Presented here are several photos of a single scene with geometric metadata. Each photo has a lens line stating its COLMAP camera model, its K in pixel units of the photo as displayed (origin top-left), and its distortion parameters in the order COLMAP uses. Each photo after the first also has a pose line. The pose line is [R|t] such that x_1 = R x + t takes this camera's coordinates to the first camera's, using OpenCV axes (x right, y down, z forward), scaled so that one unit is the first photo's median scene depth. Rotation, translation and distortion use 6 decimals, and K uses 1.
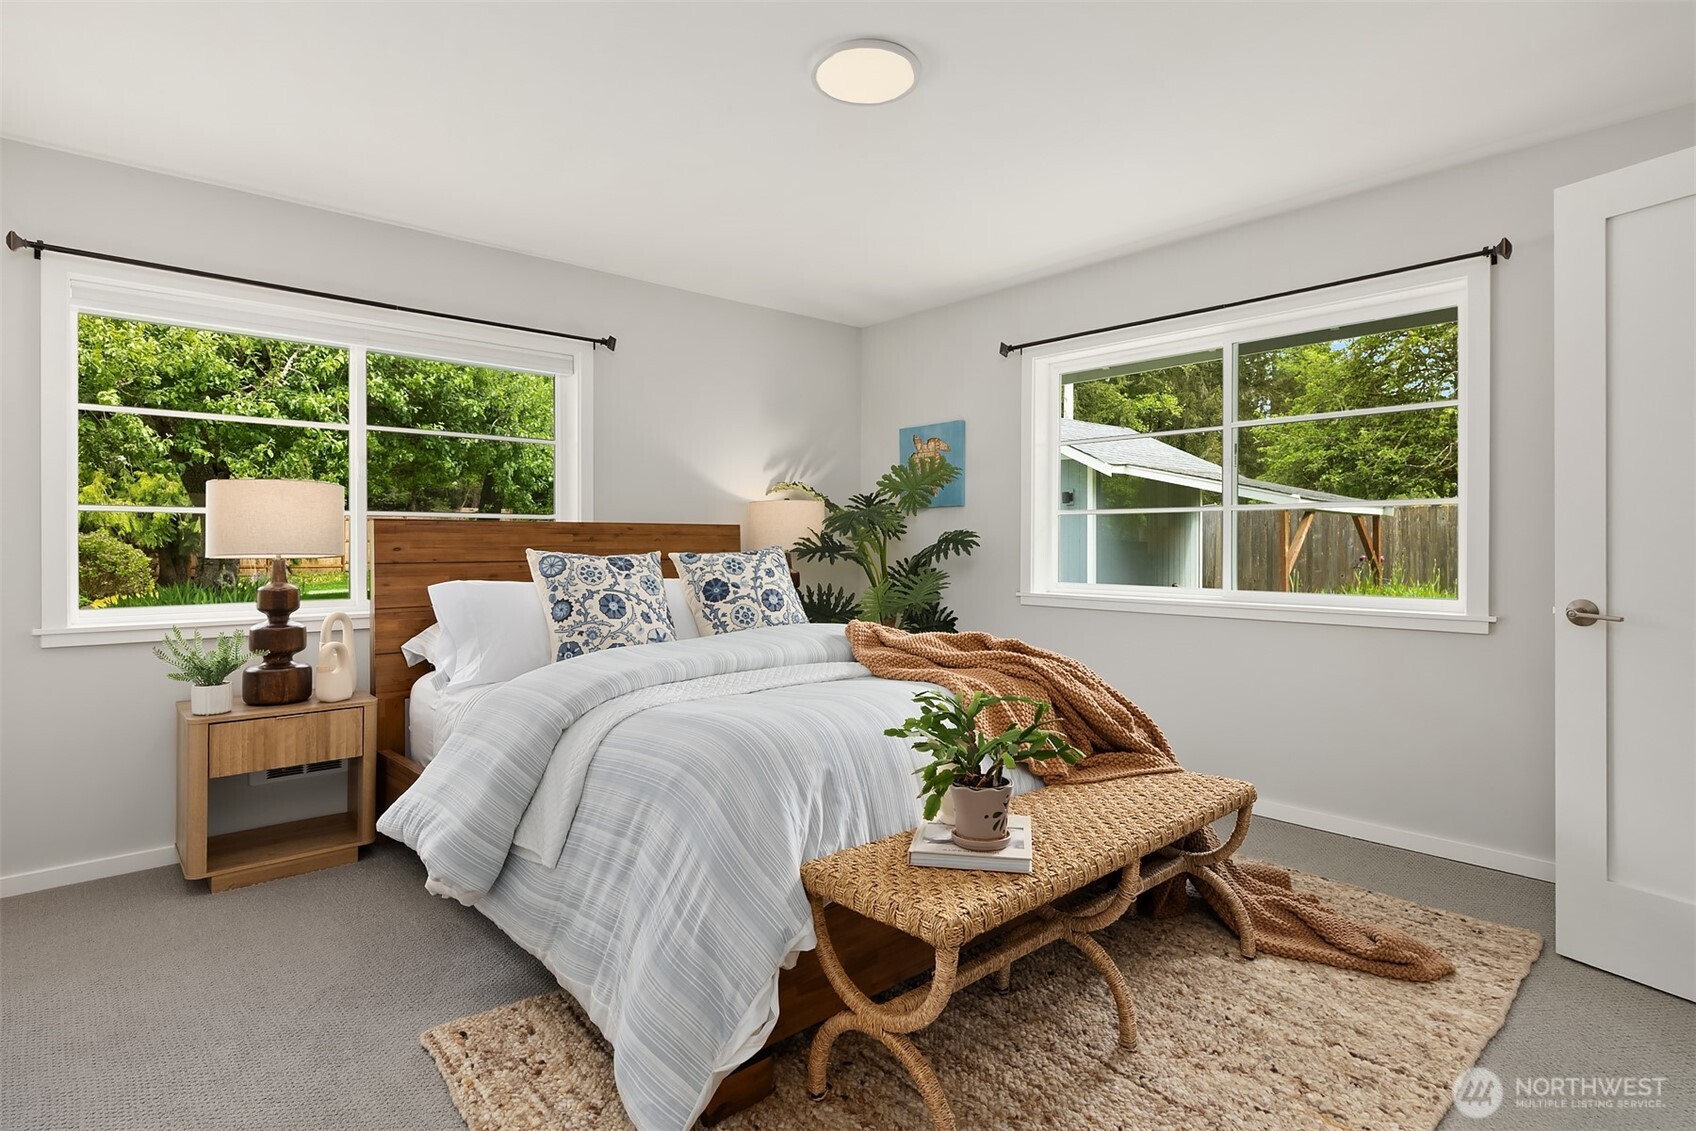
lens RADIAL K [[862.2, 0, 833.5], [0, 862.2, 568.6], [0, 0, 1]] dist [-0.000402, 0.000042]
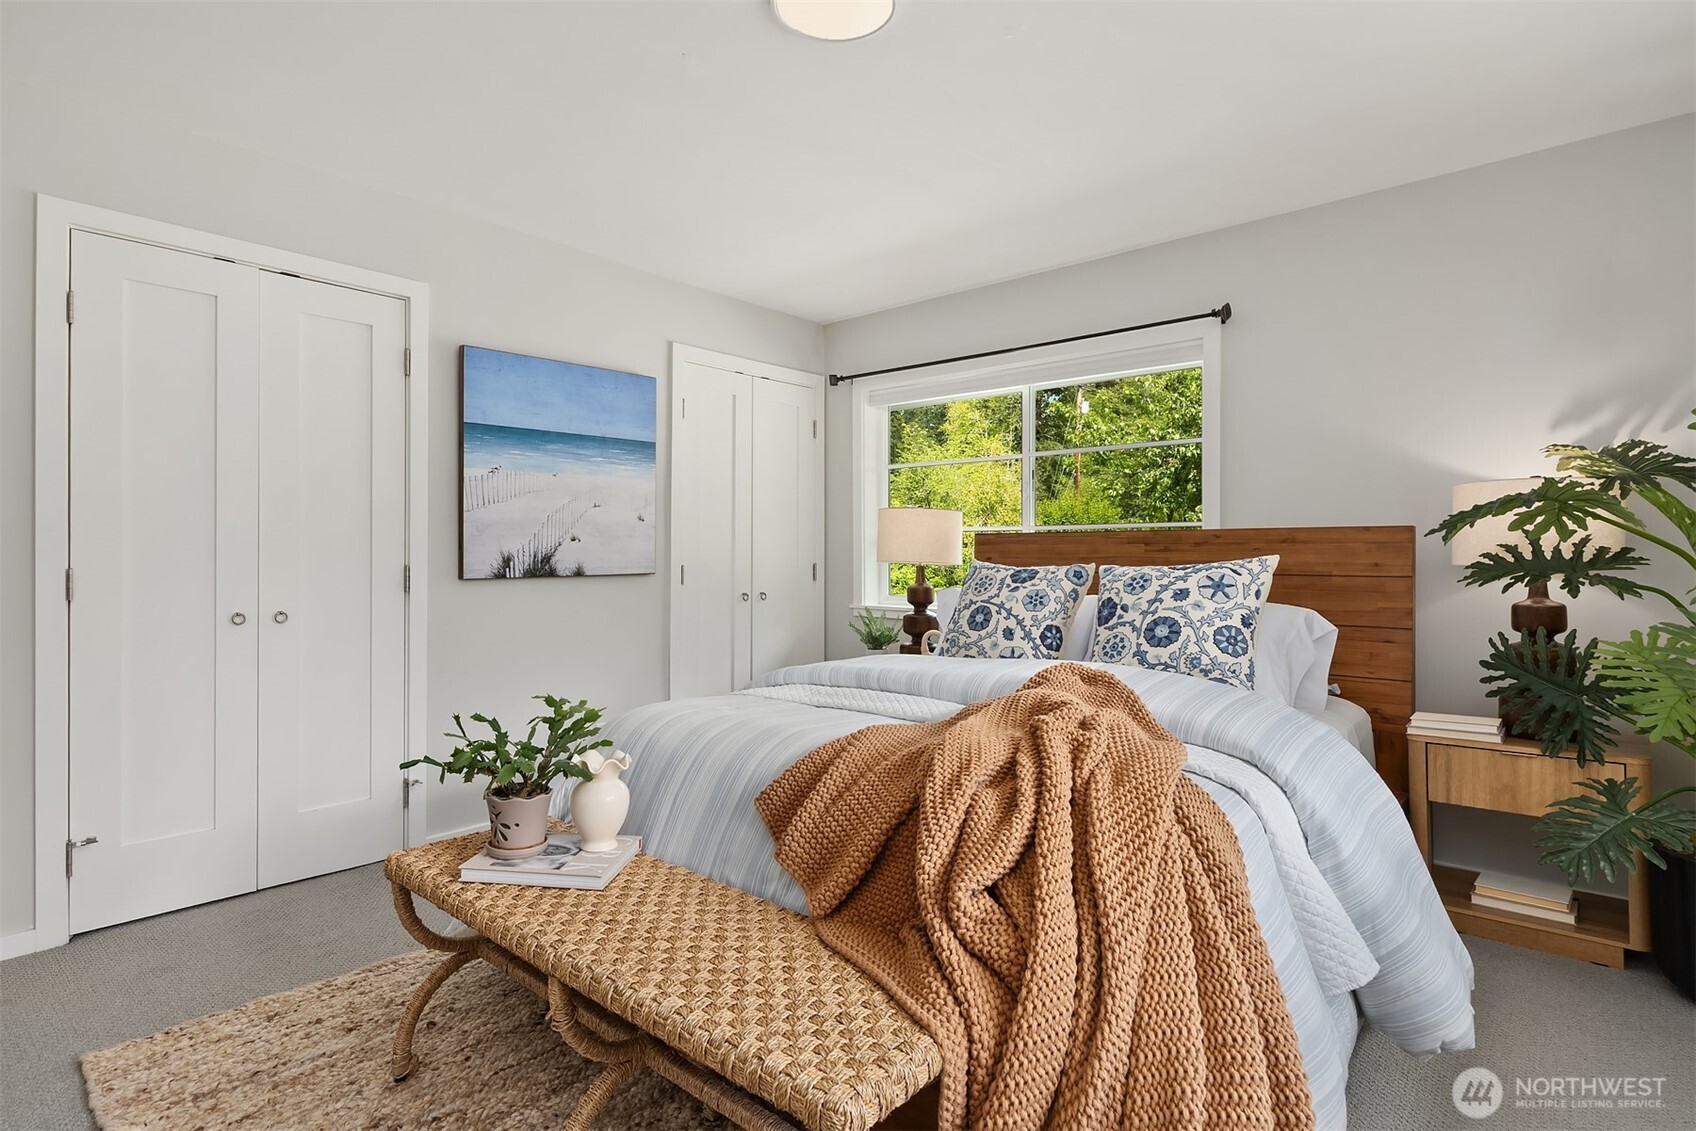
lens RADIAL K [[862.2, 0, 833.5], [0, 862.2, 568.6], [0, 0, 1]] dist [-0.000402, 0.000042]
pose [[0.114793, 0.018045, -0.993225, 0.636293], [-0.028187, 0.999492, 0.014901, -0.020673], [0.992989, 0.026286, 0.115244, 0.646200]]
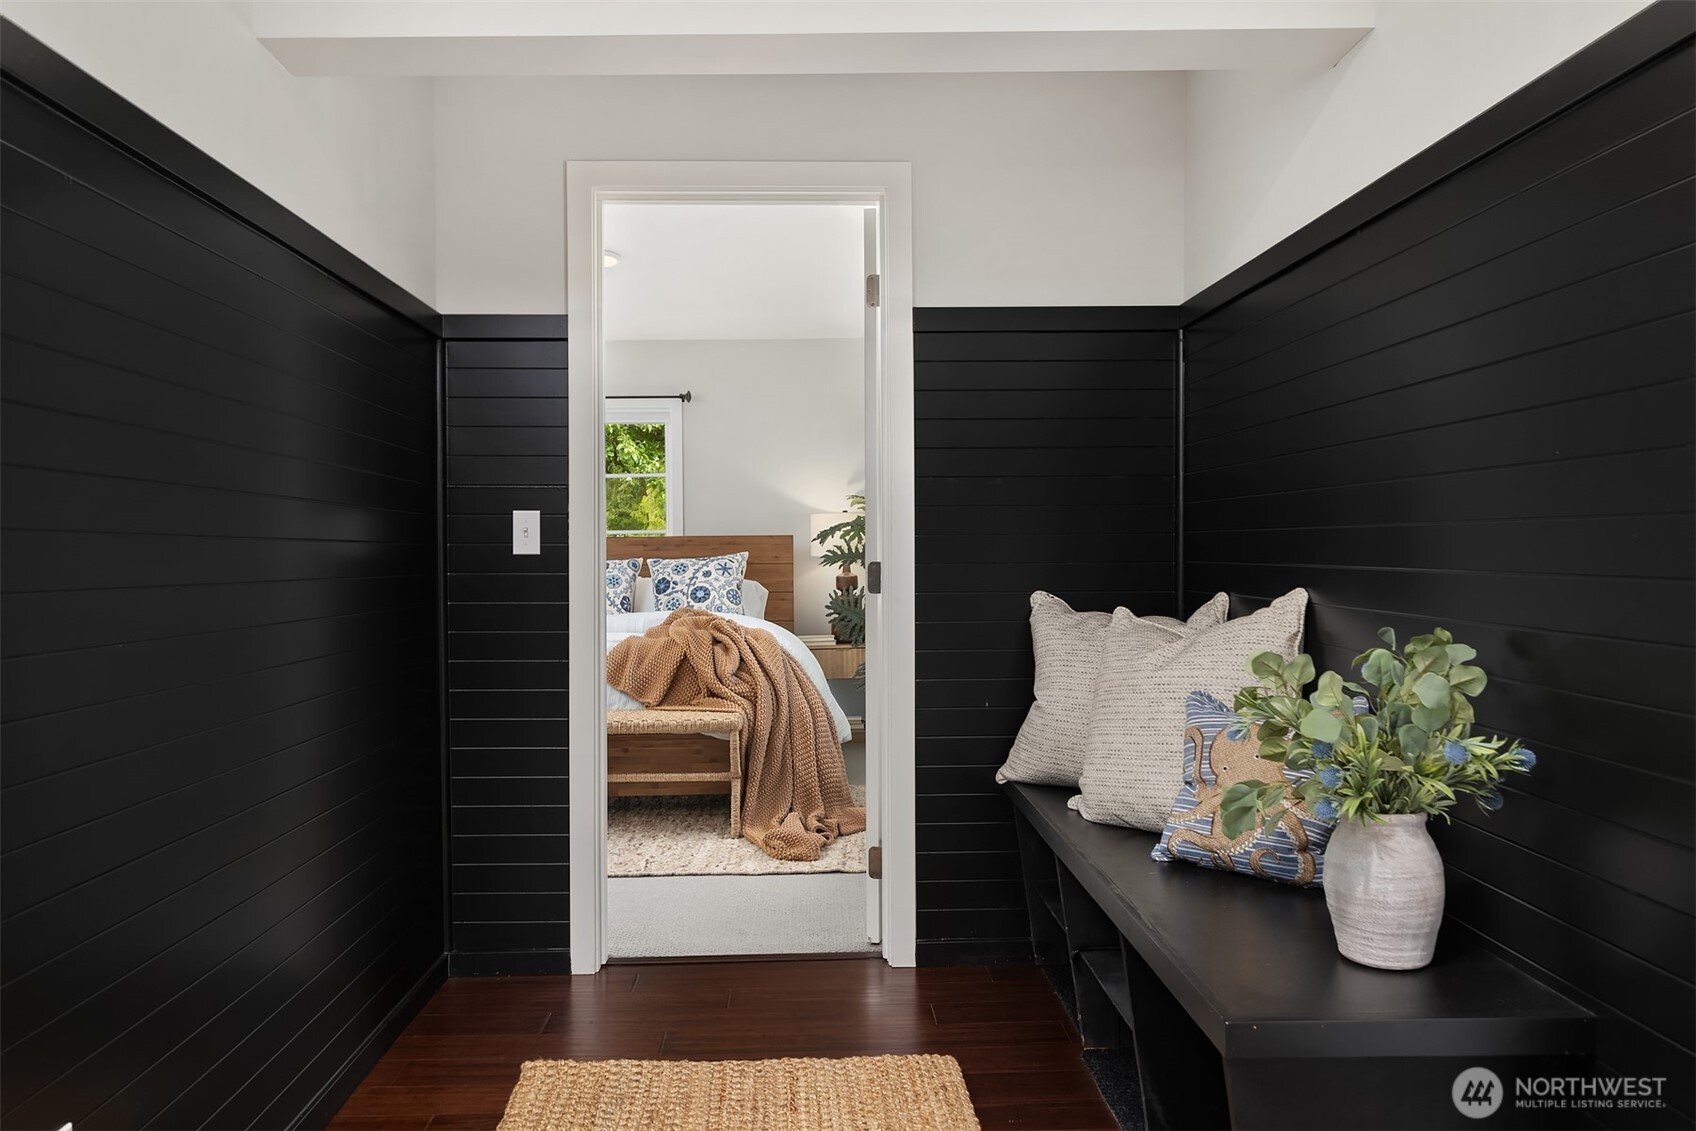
lens RADIAL K [[1273.8, 0, 848.0], [0, 1273.8, 565.5], [0, 0, 1]] dist [0.001855, 0.000073]
pose [[0.768304, 0.004623, -0.640068, 1.397609], [-0.011063, 0.999920, -0.006057, 0.001135], [0.639989, 0.011735, 0.768294, -0.383014]]
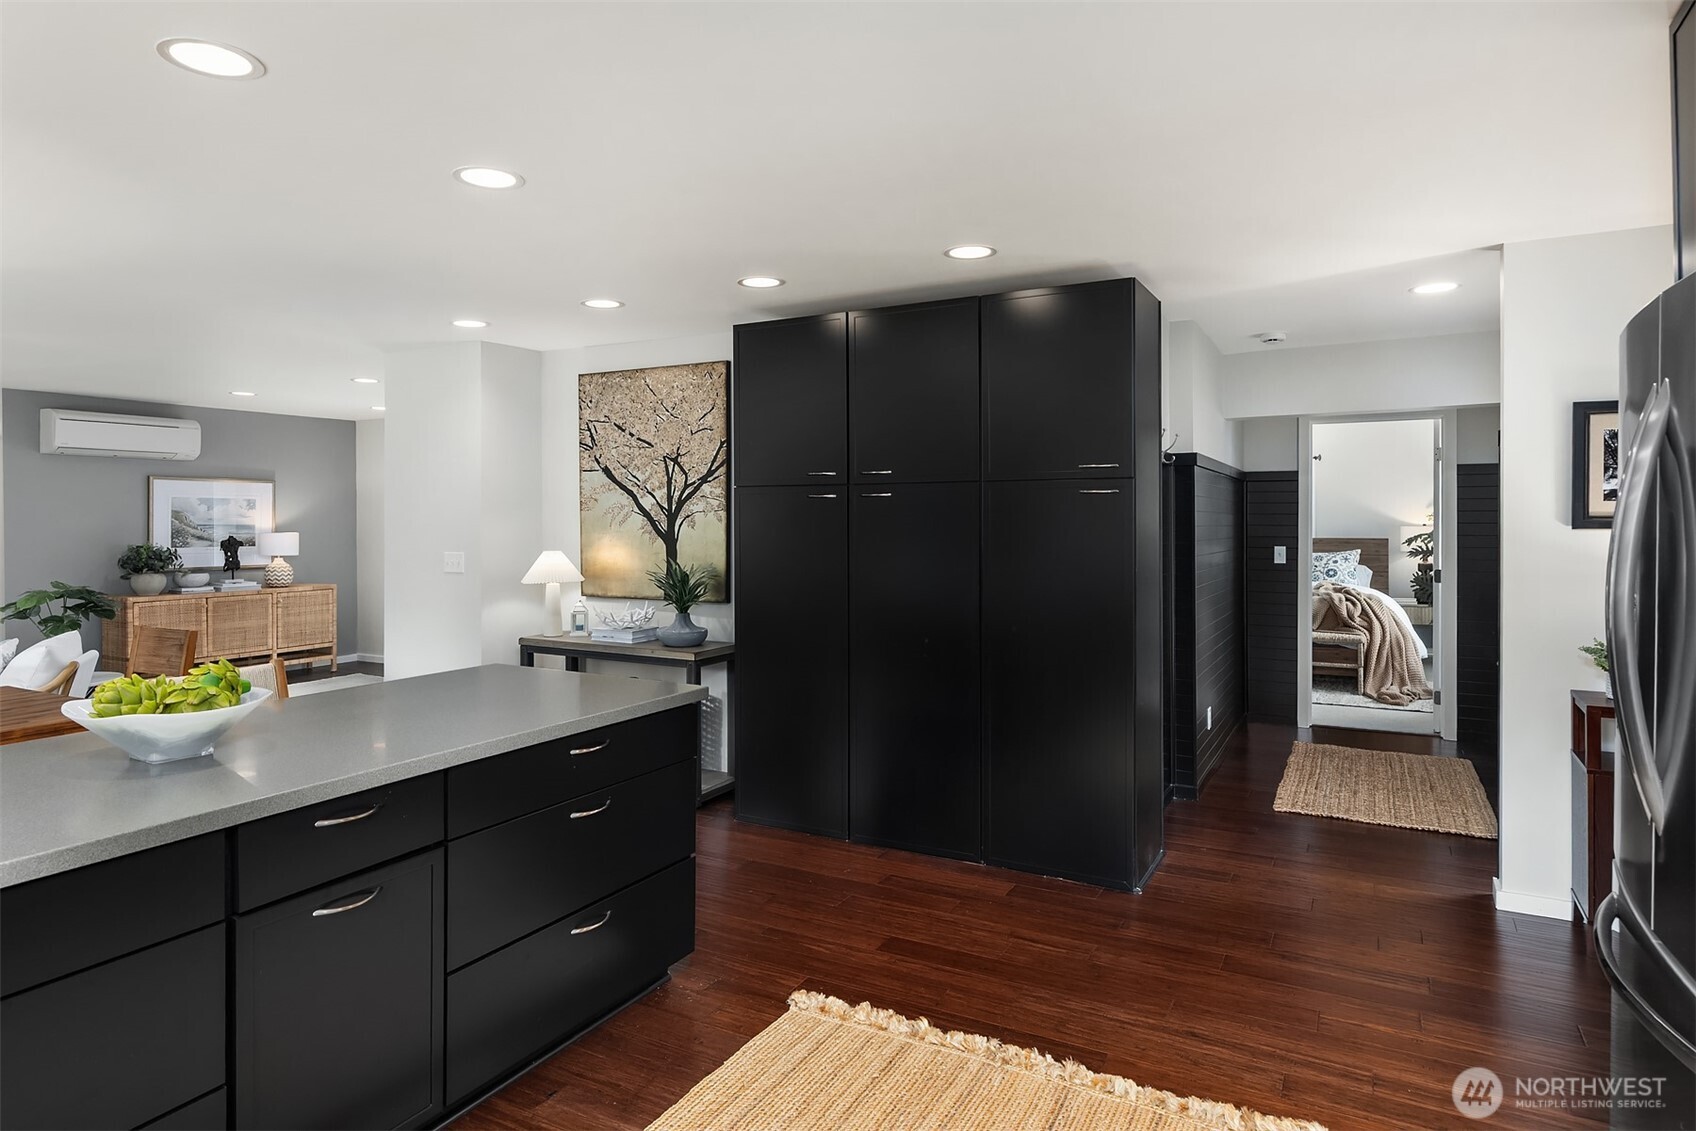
lens RADIAL K [[976.7, 0, 843.4], [0, 976.7, 511.8], [0, 0, 1]] dist [0.001930, -0.001037]
pose [[0.329852, -0.007124, -0.944006, 2.121815], [-0.023431, 0.999602, -0.015731, -0.061605], [0.943742, 0.027308, 0.329554, -1.241739]]
